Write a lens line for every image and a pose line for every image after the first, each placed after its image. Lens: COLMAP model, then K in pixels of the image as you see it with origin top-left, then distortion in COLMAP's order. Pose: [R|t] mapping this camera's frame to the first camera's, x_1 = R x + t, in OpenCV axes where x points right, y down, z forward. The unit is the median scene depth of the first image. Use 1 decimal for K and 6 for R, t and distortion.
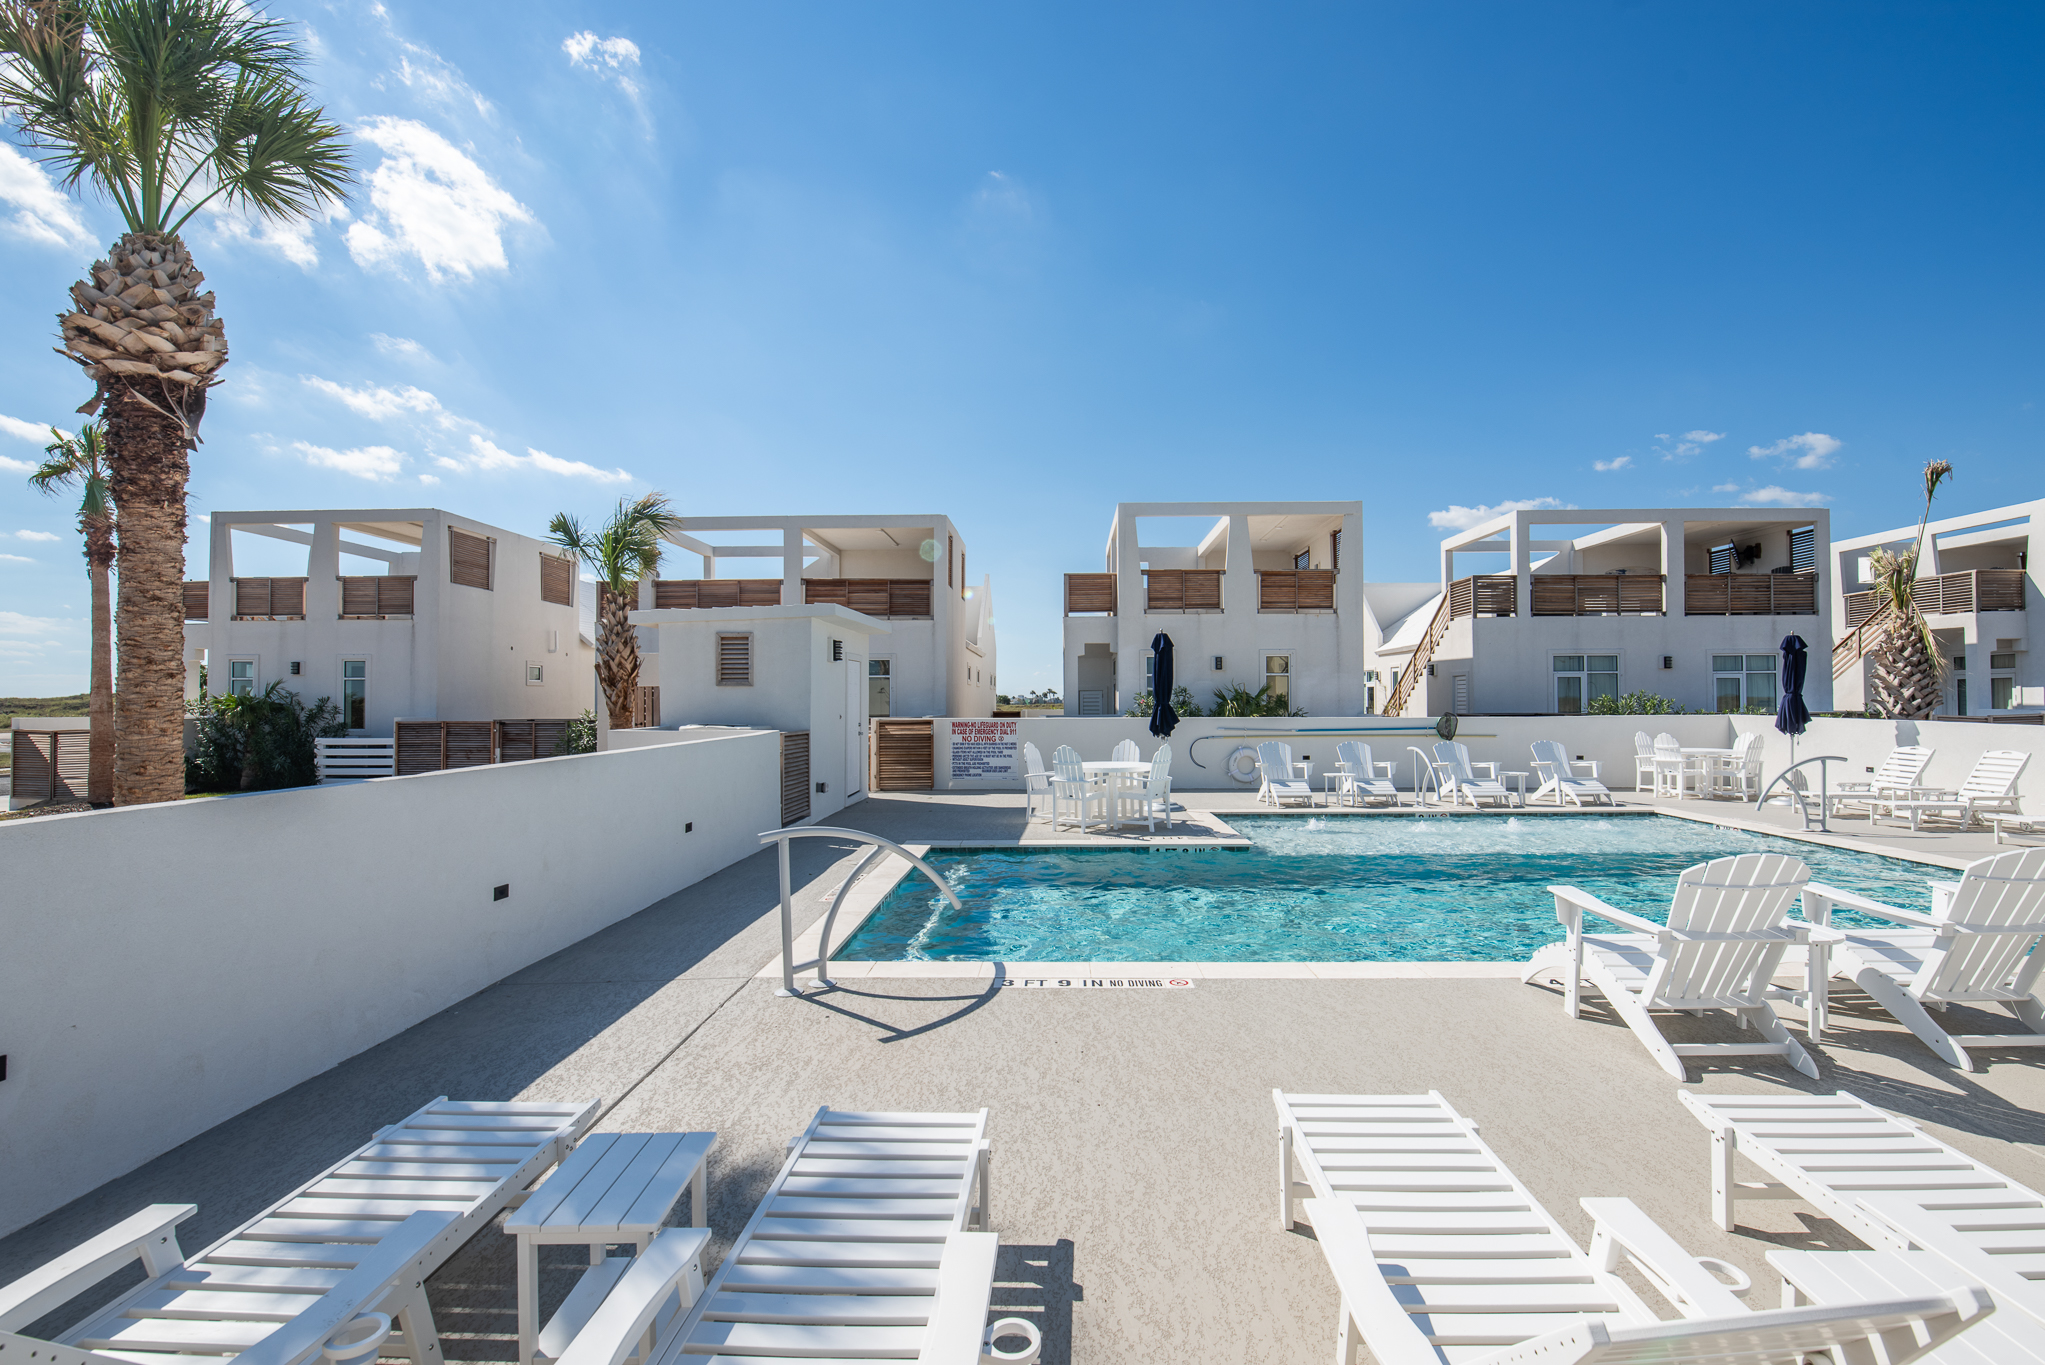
lens RADIAL K [[924.9, 0, 1022.5], [0, 924.9, 682.5], [0, 0, 1]] dist [-0.020202, -0.004874]
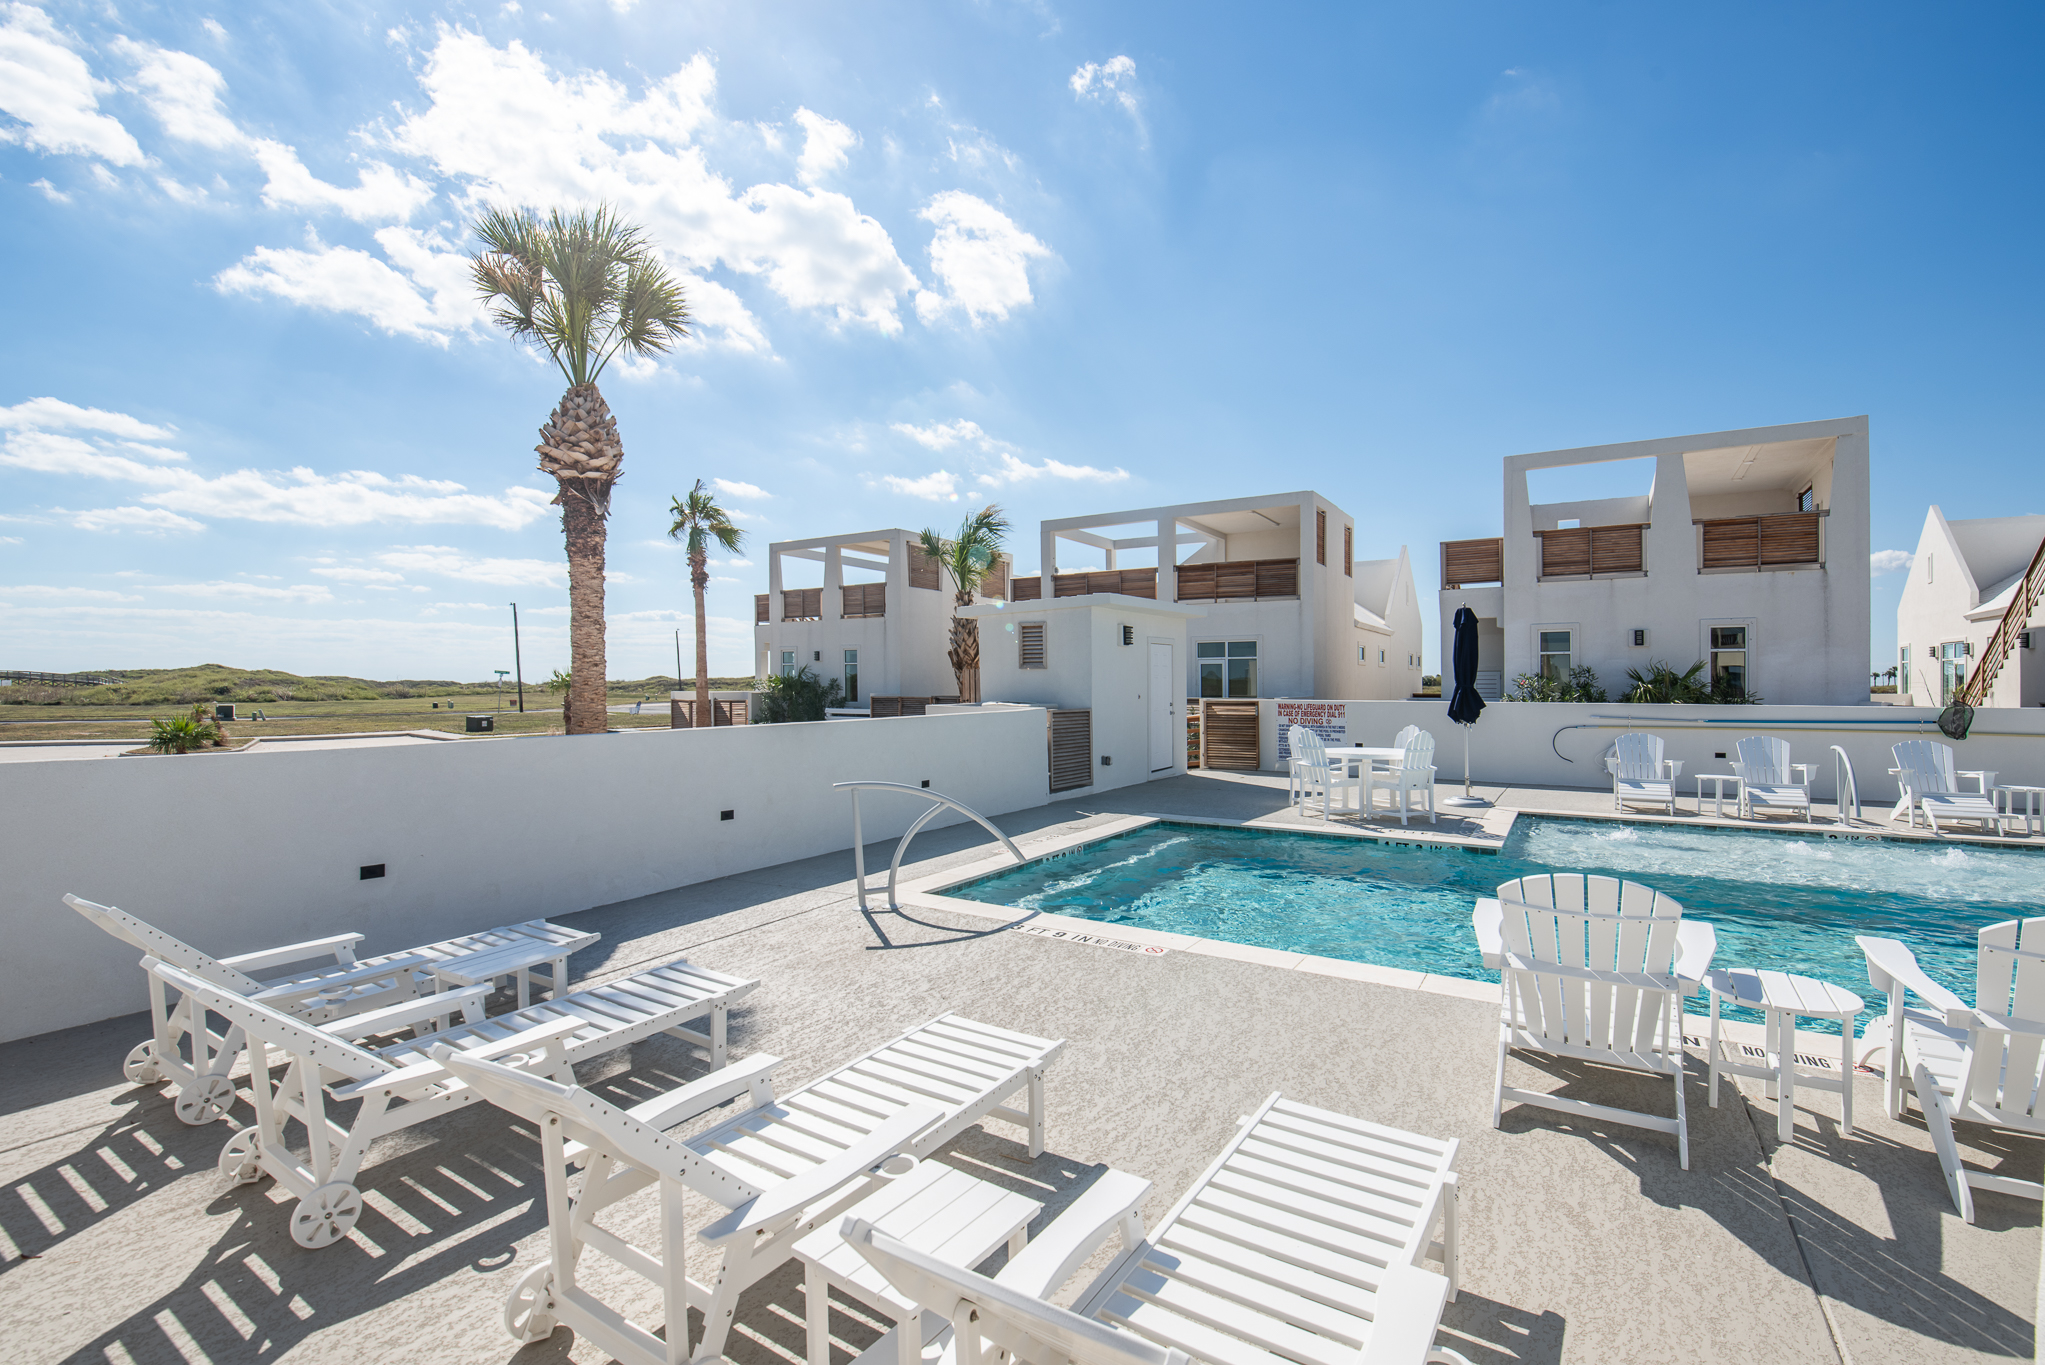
lens RADIAL K [[930.2, 0, 1017.1], [0, 930.2, 659.2], [0, 0, 1]] dist [0.039189, -0.049314]
pose [[0.847947, -0.009526, -0.529995, 0.173280], [0.007645, 0.999954, -0.005742, -0.000959], [0.530026, 0.000817, 0.847981, 0.002005]]
